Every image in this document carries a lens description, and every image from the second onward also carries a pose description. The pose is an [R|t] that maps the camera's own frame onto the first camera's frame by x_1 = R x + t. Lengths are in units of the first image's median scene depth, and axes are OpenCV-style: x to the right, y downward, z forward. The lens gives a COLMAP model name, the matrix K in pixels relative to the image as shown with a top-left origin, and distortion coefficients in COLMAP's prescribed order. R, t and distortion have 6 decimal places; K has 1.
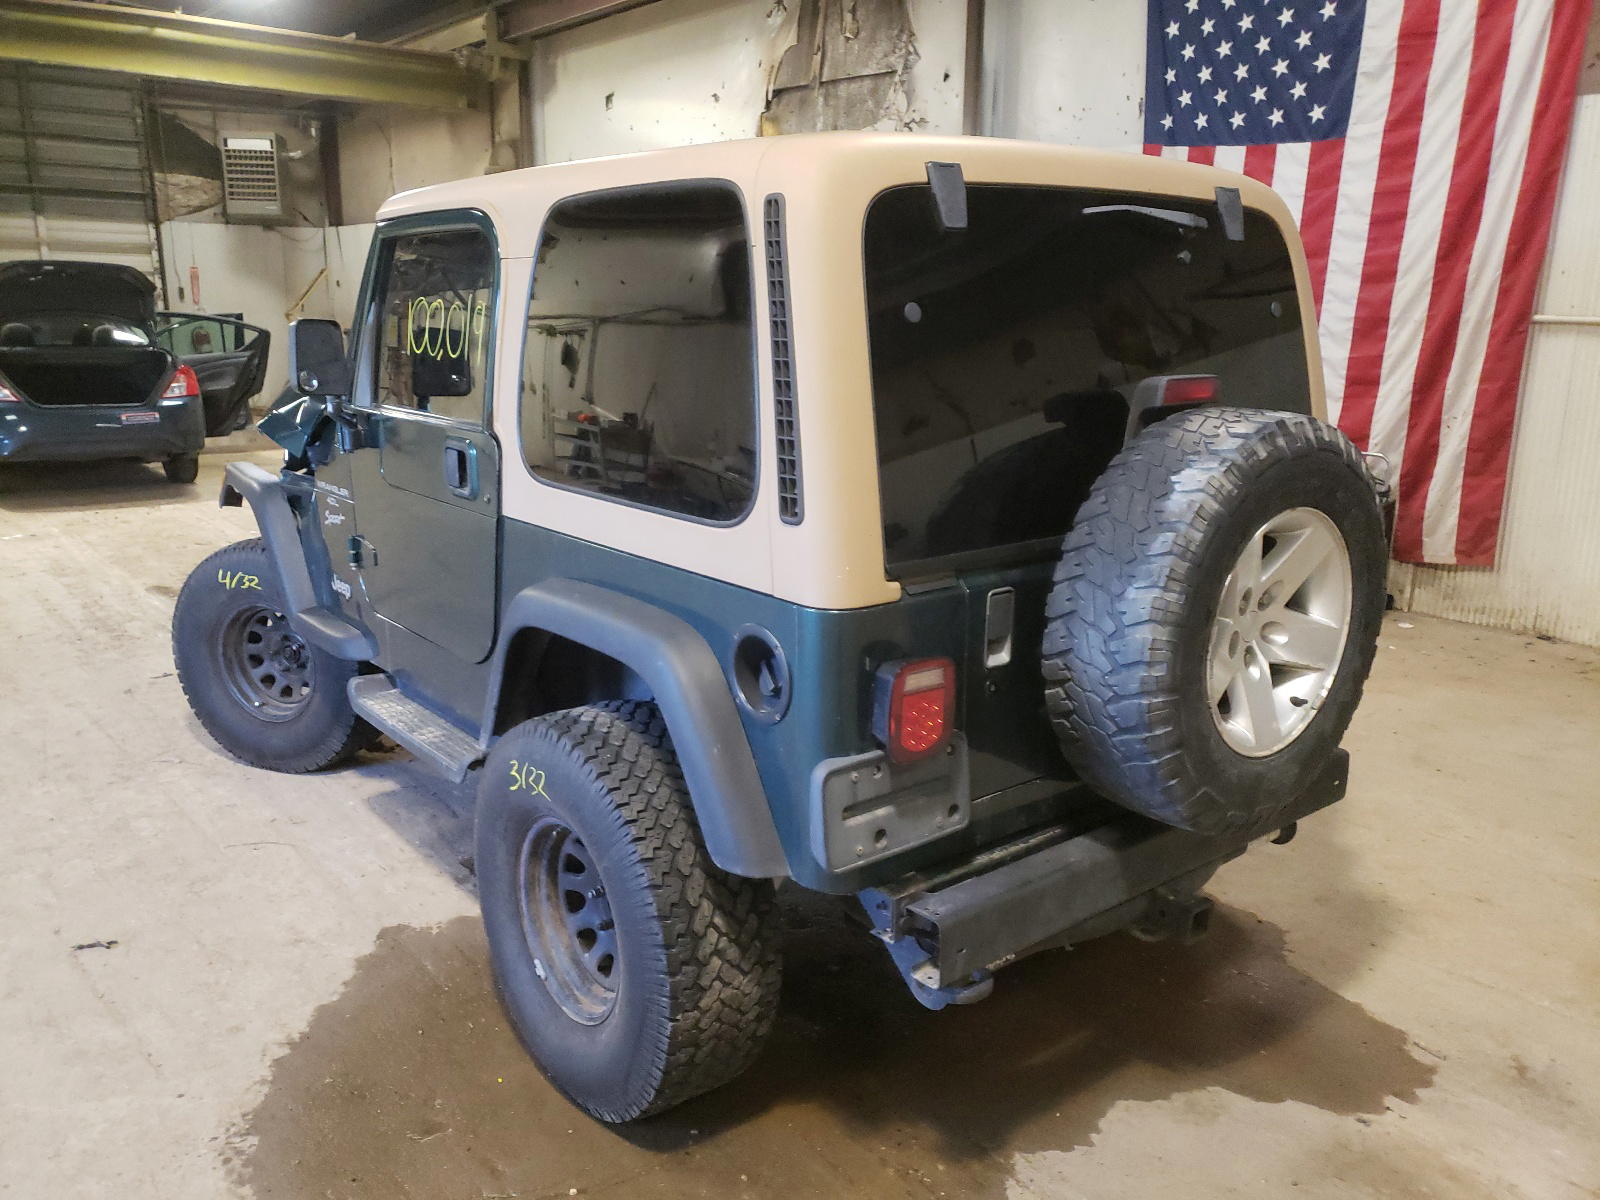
lens RADIAL K [[1249.8, 0, 788.4], [0, 1249.8, 603.0], [0, 0, 1]] dist [0.051560, -0.042983]
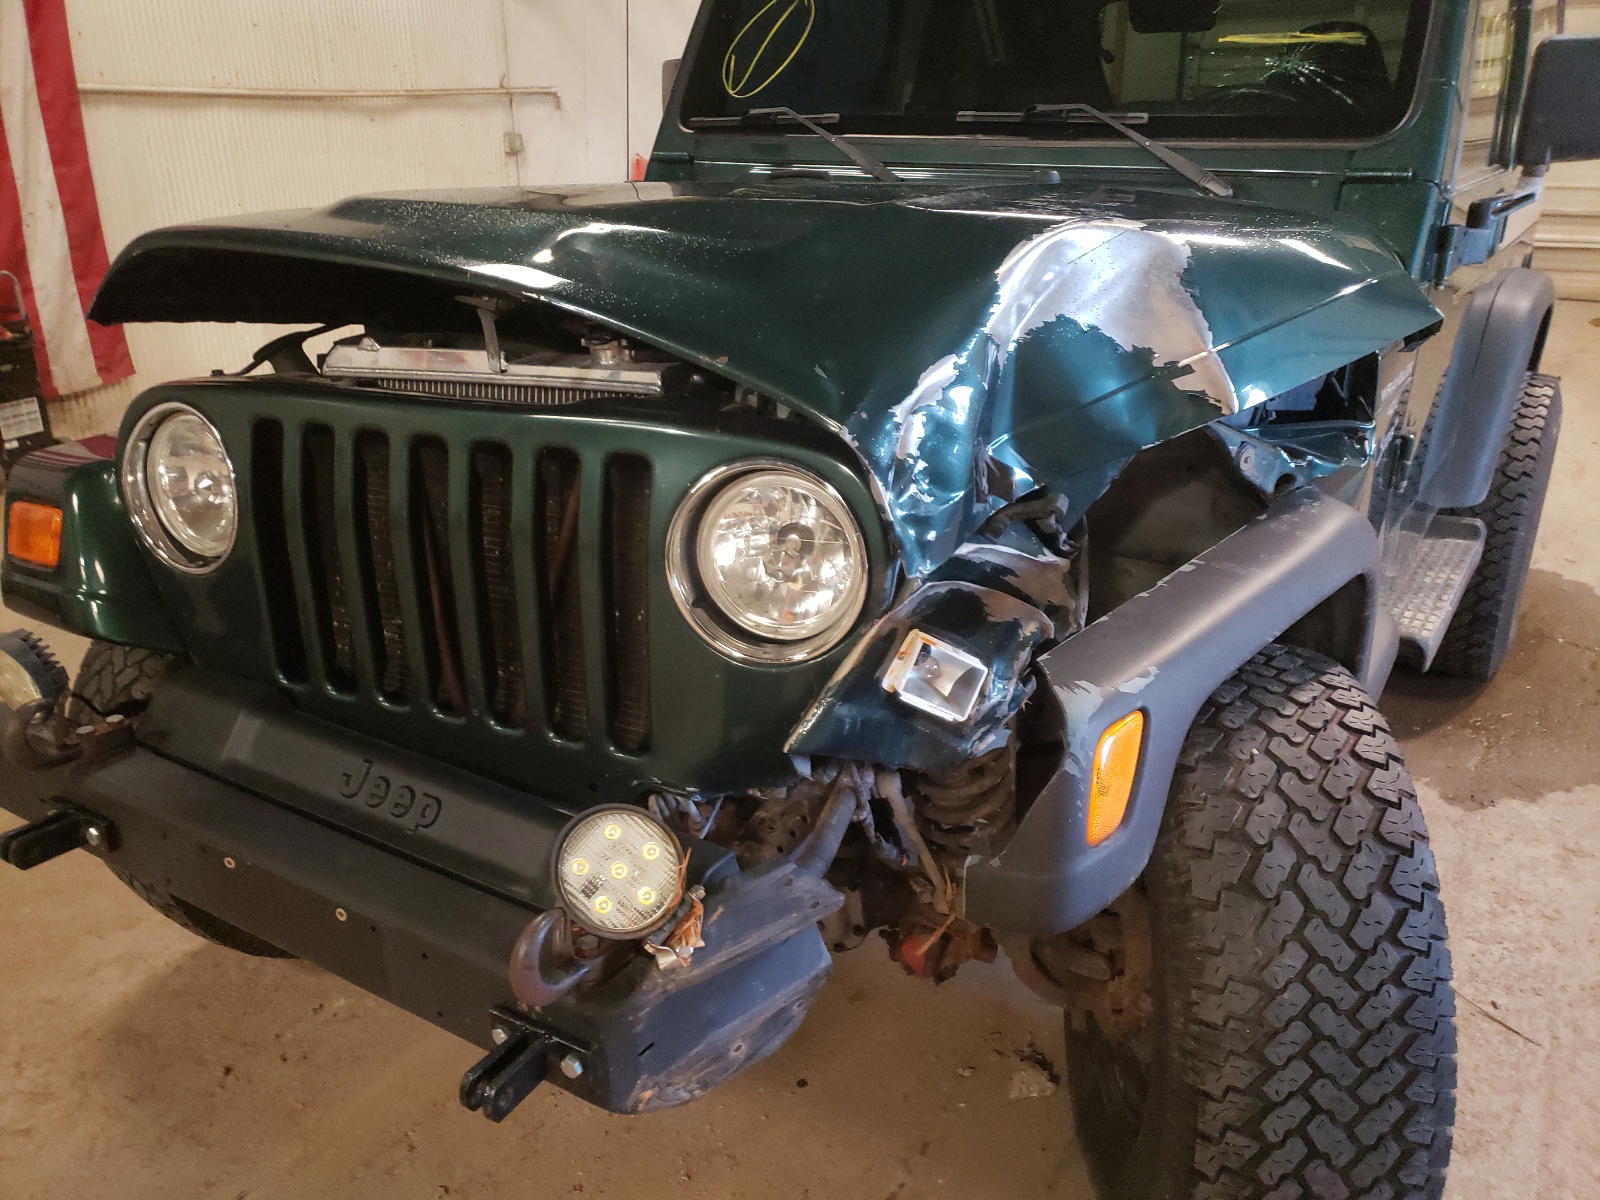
lens RADIAL K [[1249.8, 0, 786.4], [0, 1249.8, 598.6], [0, 0, 1]] dist [0.051560, -0.042983]
pose [[-0.319117, -0.347555, 0.881686, -0.434606], [0.224594, 0.876092, 0.426639, -0.165006], [-0.920718, 0.334169, -0.201517, 0.778803]]
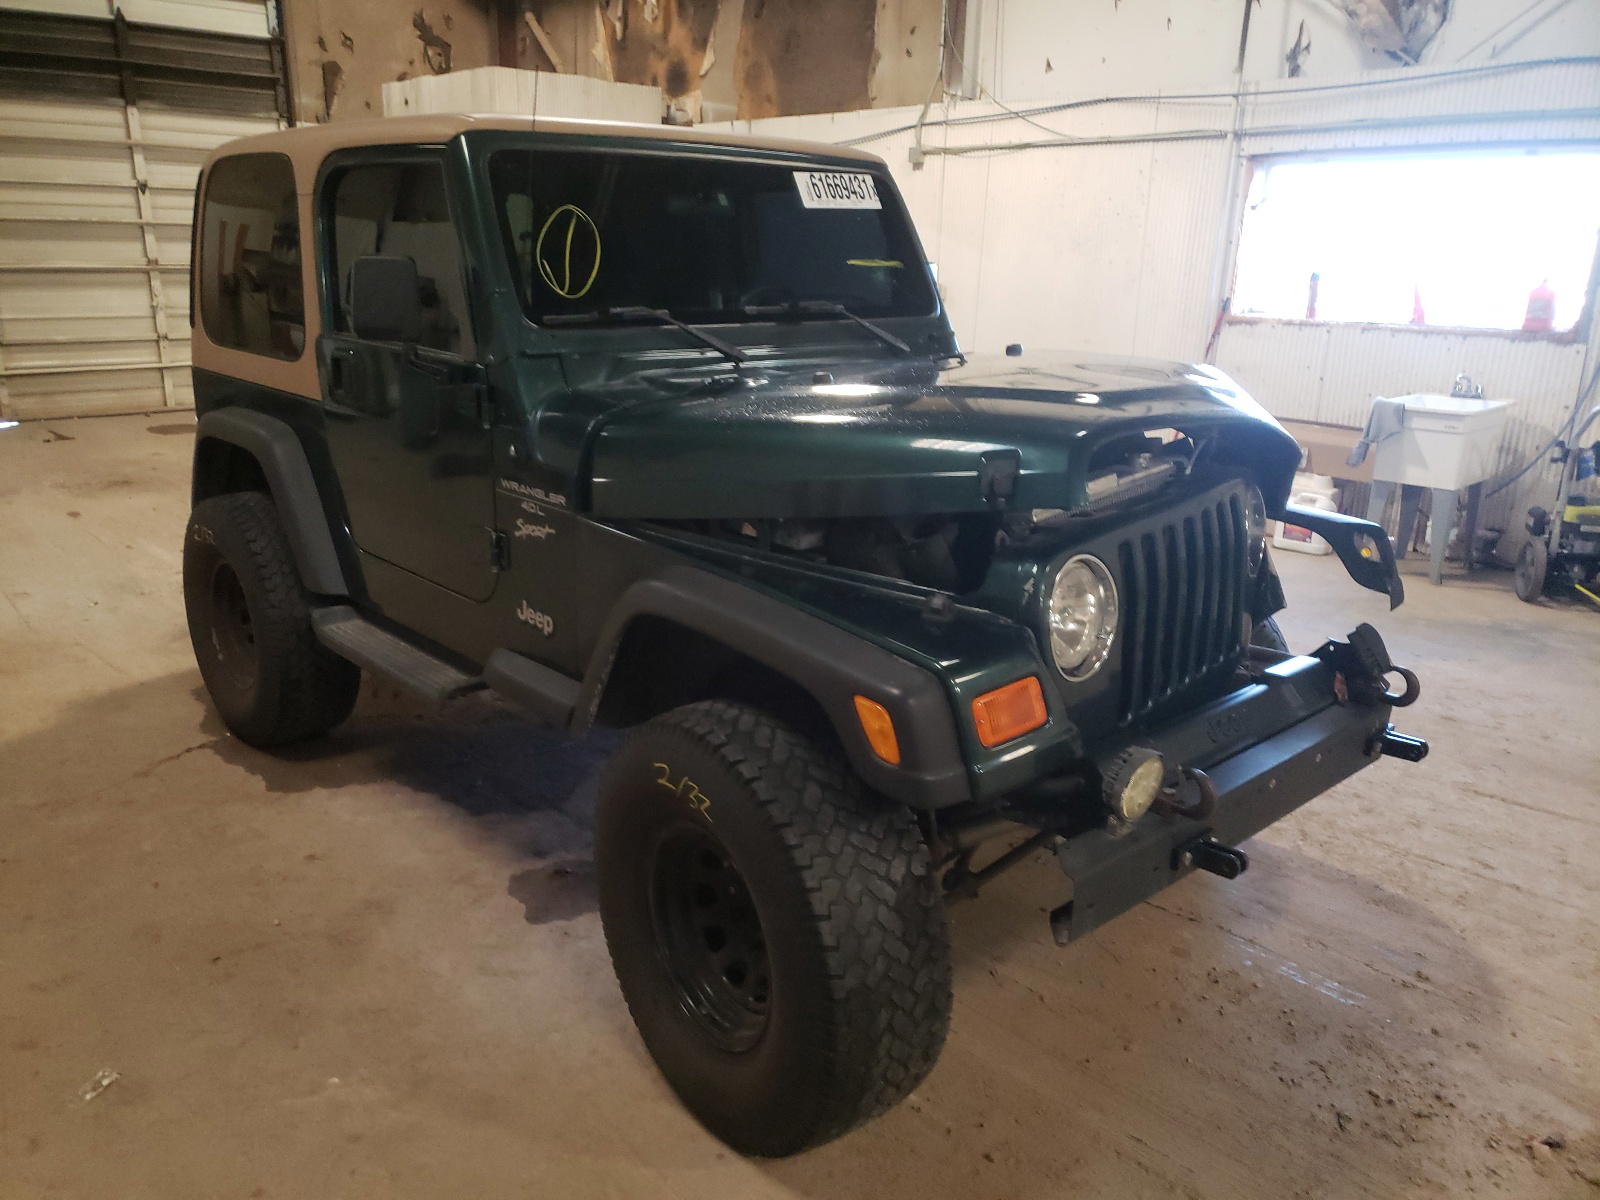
lens RADIAL K [[1249.8, 0, 800.9], [0, 1249.8, 593.3], [0, 0, 1]] dist [0.051560, -0.042983]
pose [[-0.997370, -0.004162, -0.072364, -0.070764], [-0.039323, 0.869733, 0.491954, -0.271630], [0.060890, 0.493505, -0.867609, 1.112644]]
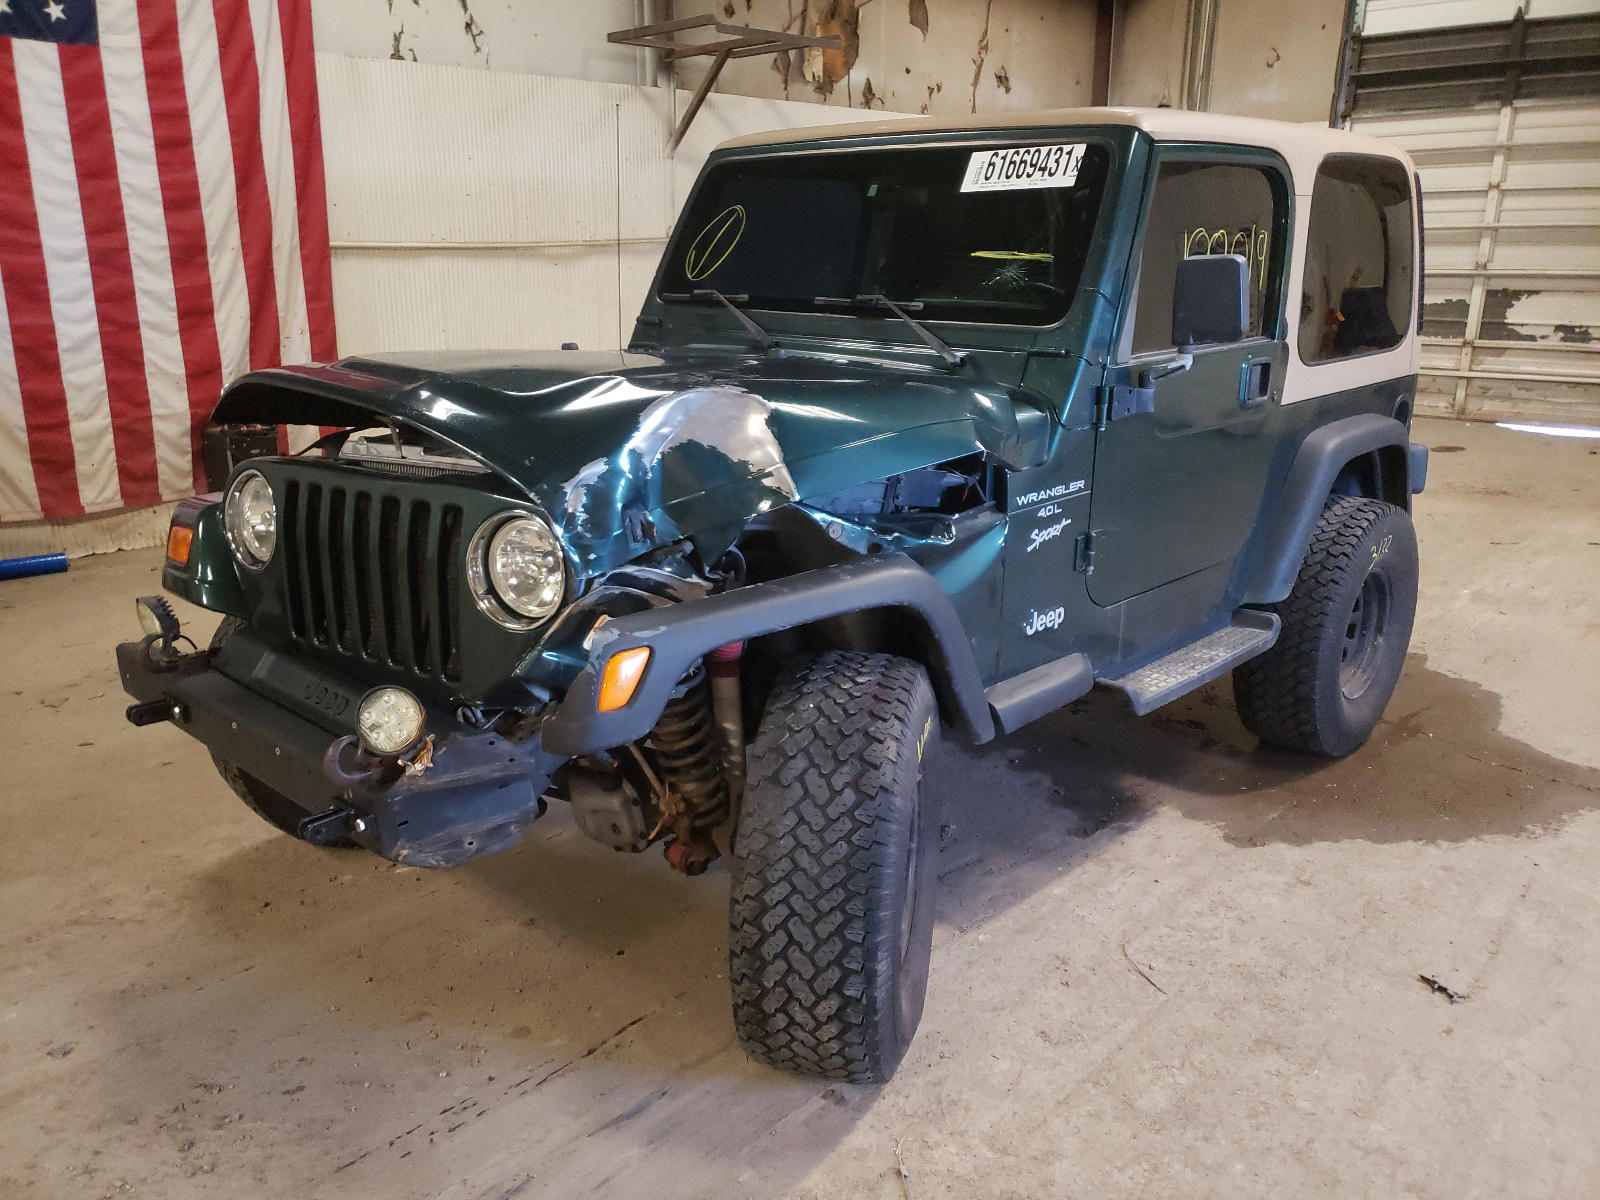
lens RADIAL K [[1249.8, 0, 772.9], [0, 1249.8, 589.1], [0, 0, 1]] dist [0.051560, -0.042983]
pose [[-0.120674, -0.278175, 0.952920, -0.604165], [0.234029, 0.924906, 0.299633, -0.169300], [-0.964712, 0.259169, -0.046511, 0.686436]]
